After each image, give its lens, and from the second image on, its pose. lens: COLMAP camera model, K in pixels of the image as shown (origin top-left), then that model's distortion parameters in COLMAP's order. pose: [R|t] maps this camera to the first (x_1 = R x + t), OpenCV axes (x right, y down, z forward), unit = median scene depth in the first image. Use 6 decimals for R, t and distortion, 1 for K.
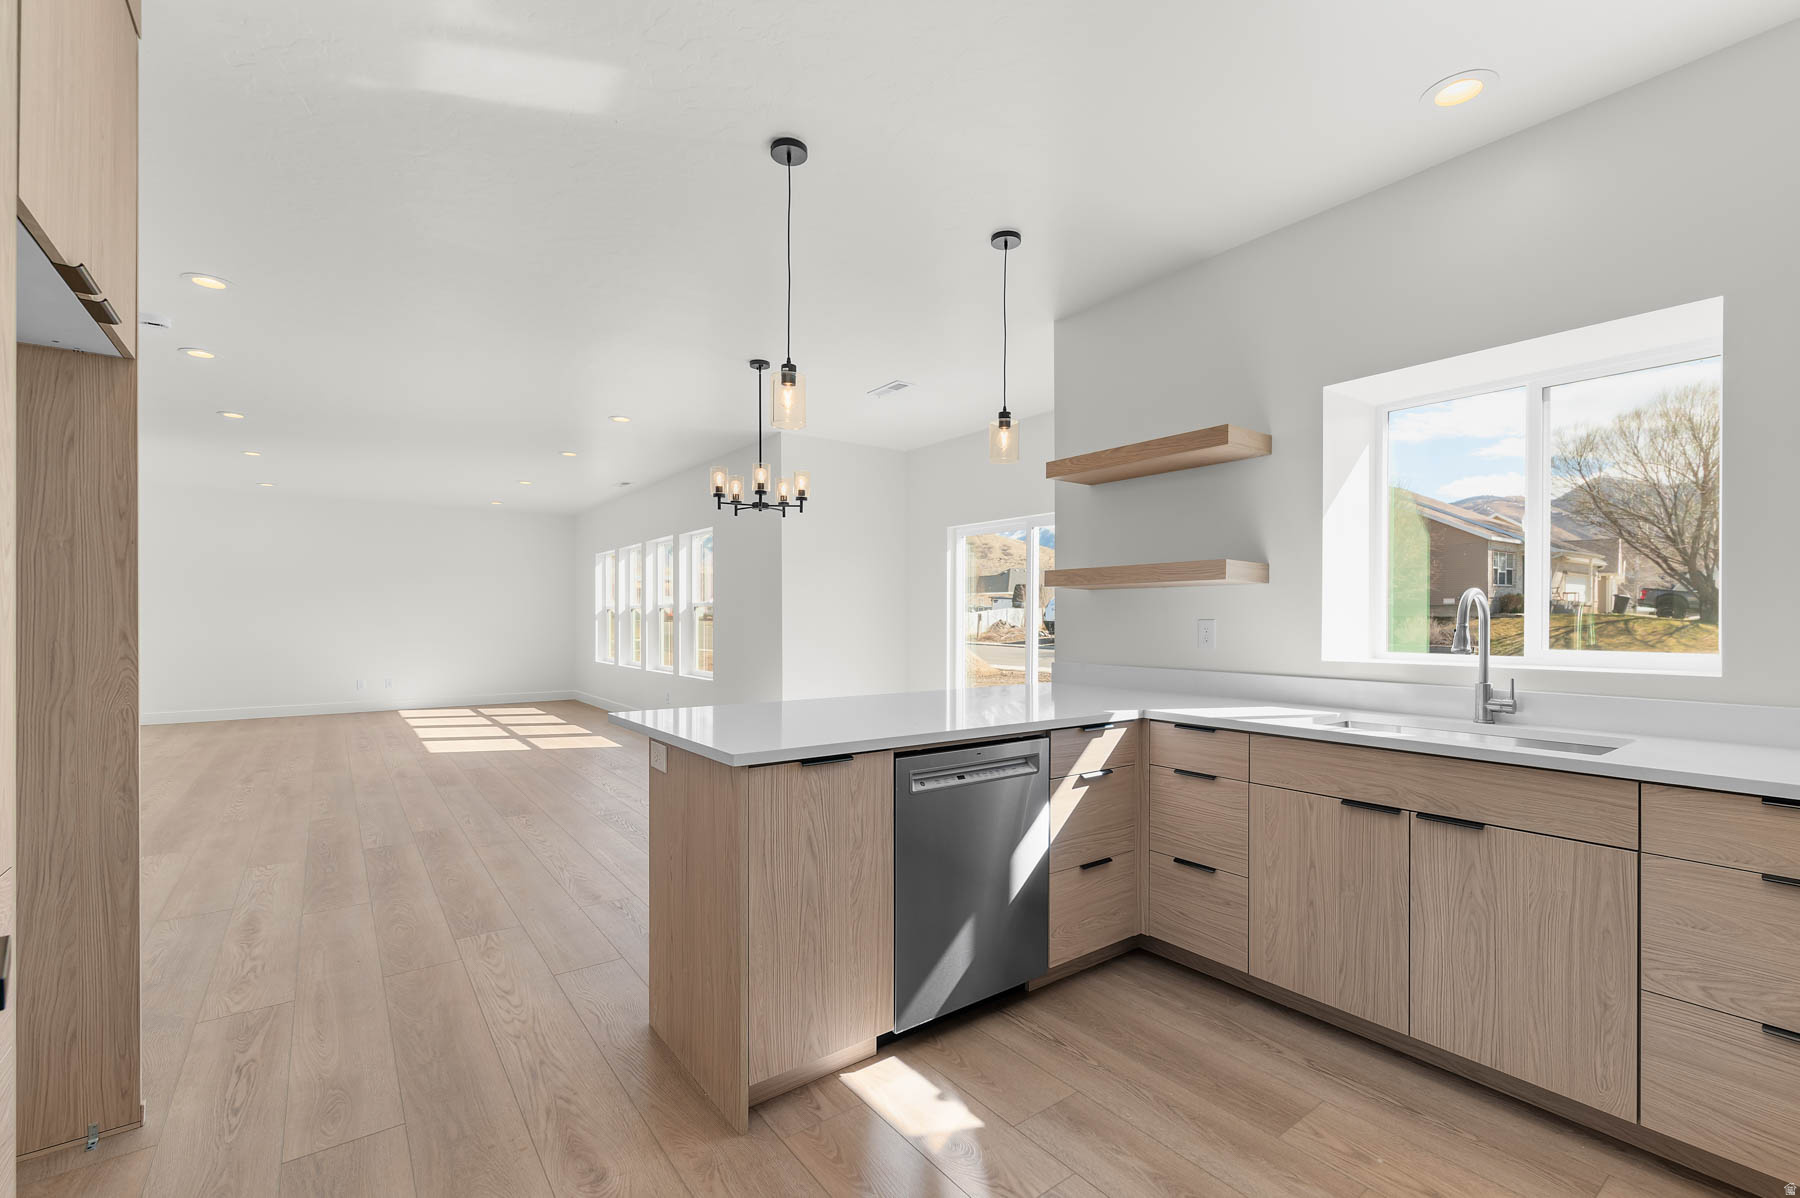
lens RADIAL K [[763.1, 0, 902.5], [0, 763.1, 609.1], [0, 0, 1]] dist [0.002370, 0.000642]
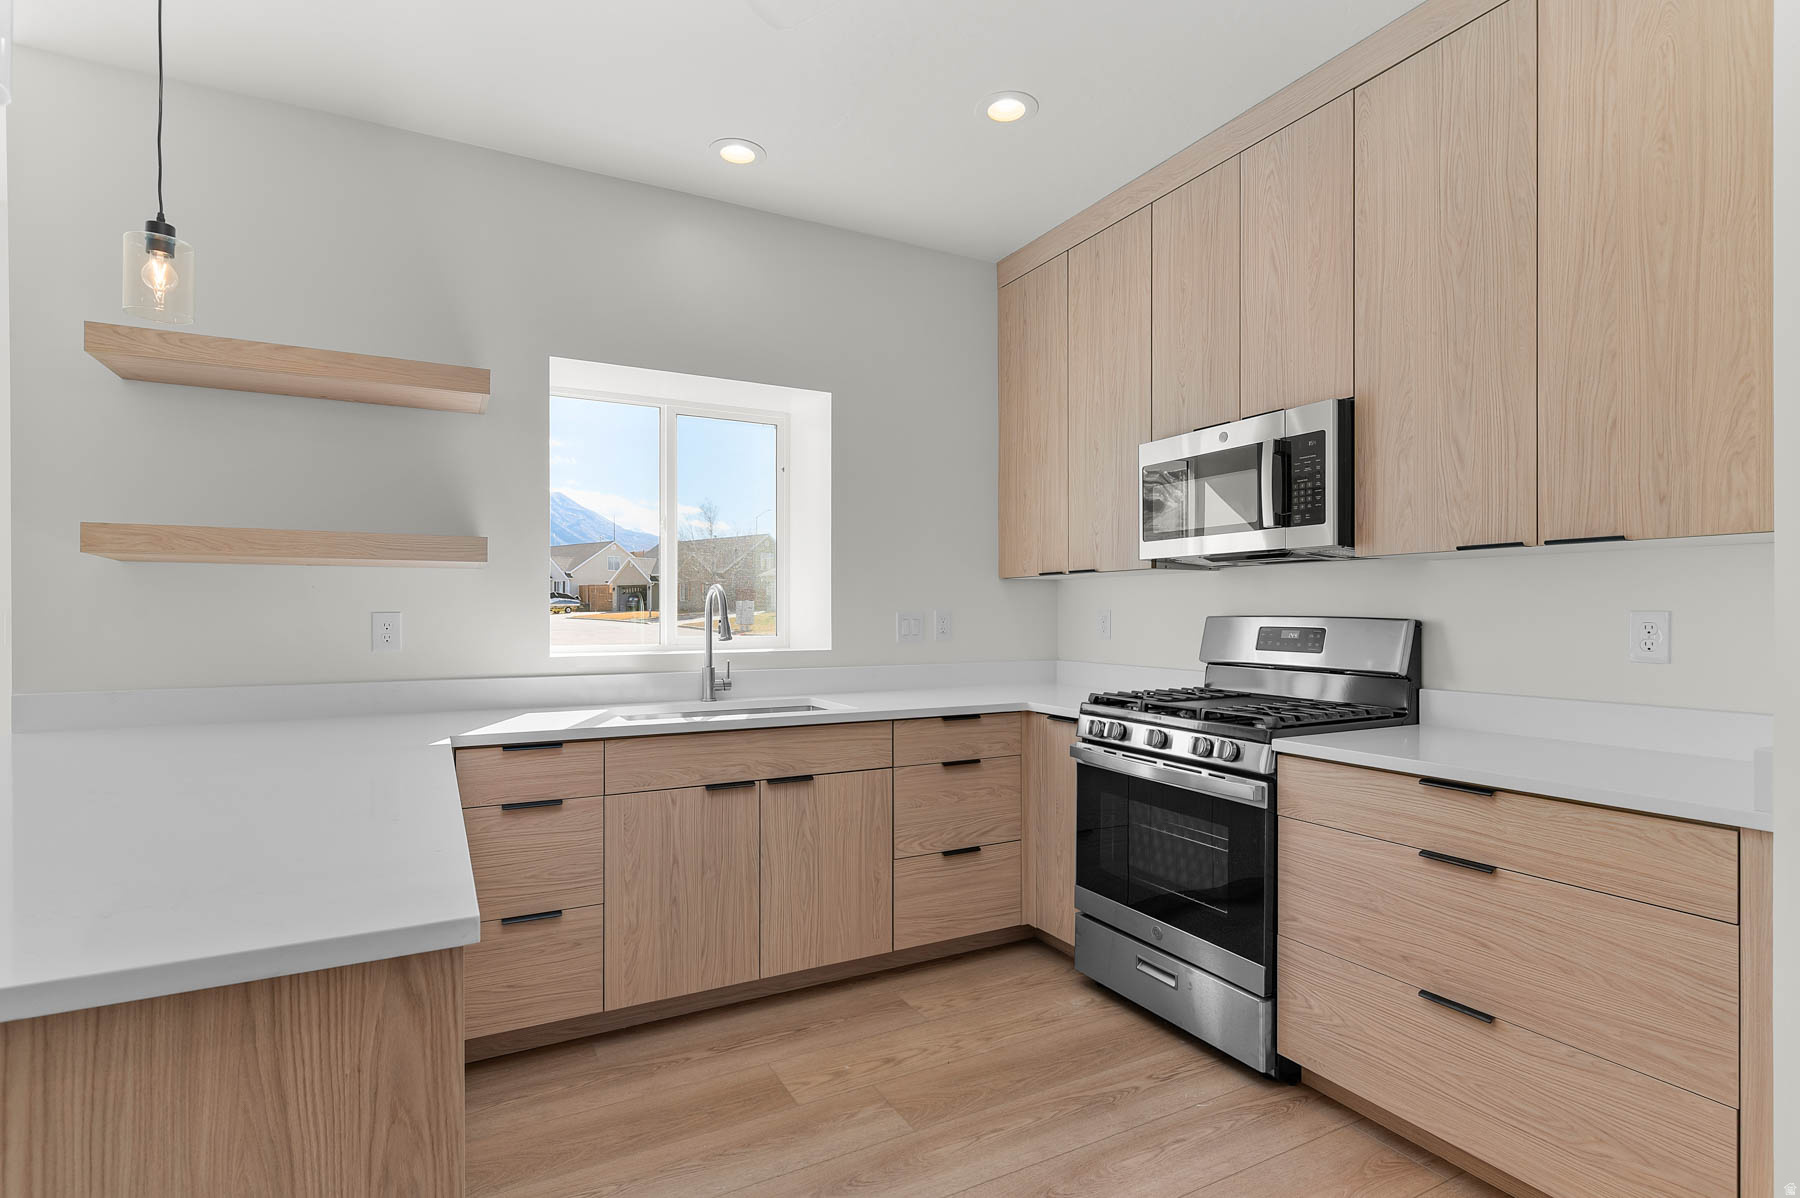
lens RADIAL K [[881.9, 0, 902.8], [0, 881.9, 610.2], [0, 0, 1]] dist [-0.014099, -0.000270]
pose [[0.150955, 0.002518, 0.988537, -0.548773], [-0.010114, 0.999948, -0.001003, 0.010629], [-0.988489, -0.009846, 0.150973, 0.554550]]
